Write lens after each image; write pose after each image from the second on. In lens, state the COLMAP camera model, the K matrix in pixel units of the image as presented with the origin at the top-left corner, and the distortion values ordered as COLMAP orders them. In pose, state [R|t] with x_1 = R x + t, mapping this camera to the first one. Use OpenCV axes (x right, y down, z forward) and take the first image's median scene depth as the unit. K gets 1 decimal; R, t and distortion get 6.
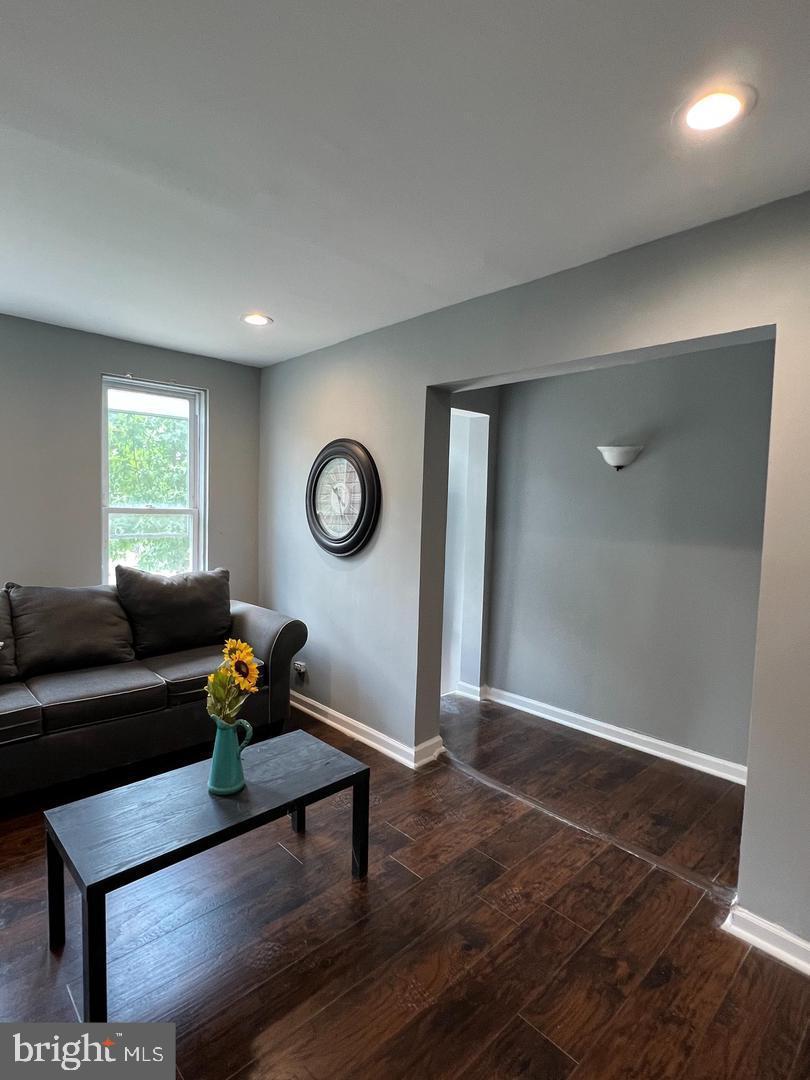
lens RADIAL K [[546.9, 0, 401.8], [0, 546.9, 541.6], [0, 0, 1]] dist [-0.000912, -0.000369]
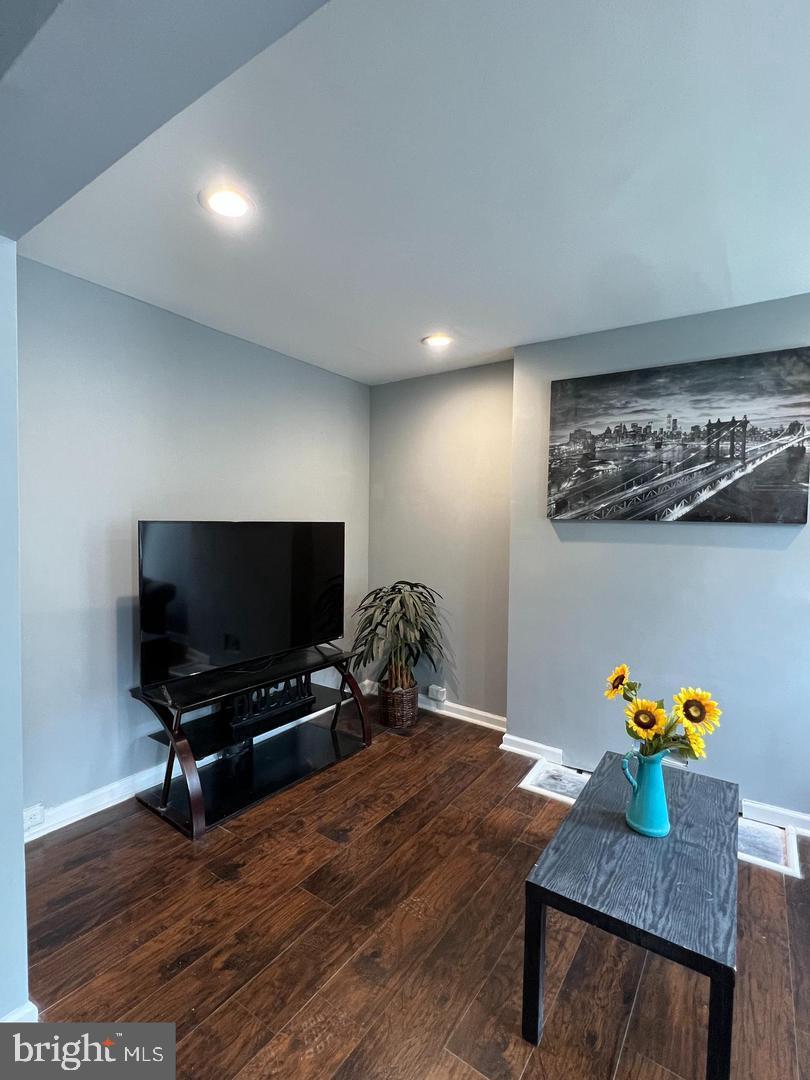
lens RADIAL K [[510.6, 0, 400.4], [0, 510.6, 540.0], [0, 0, 1]] dist [0.000696, 0.000754]
pose [[-0.978692, -0.037325, -0.201914, 0.287504], [-0.057656, 0.993733, 0.095767, -0.085968], [0.197074, 0.105368, -0.974710, 1.814367]]
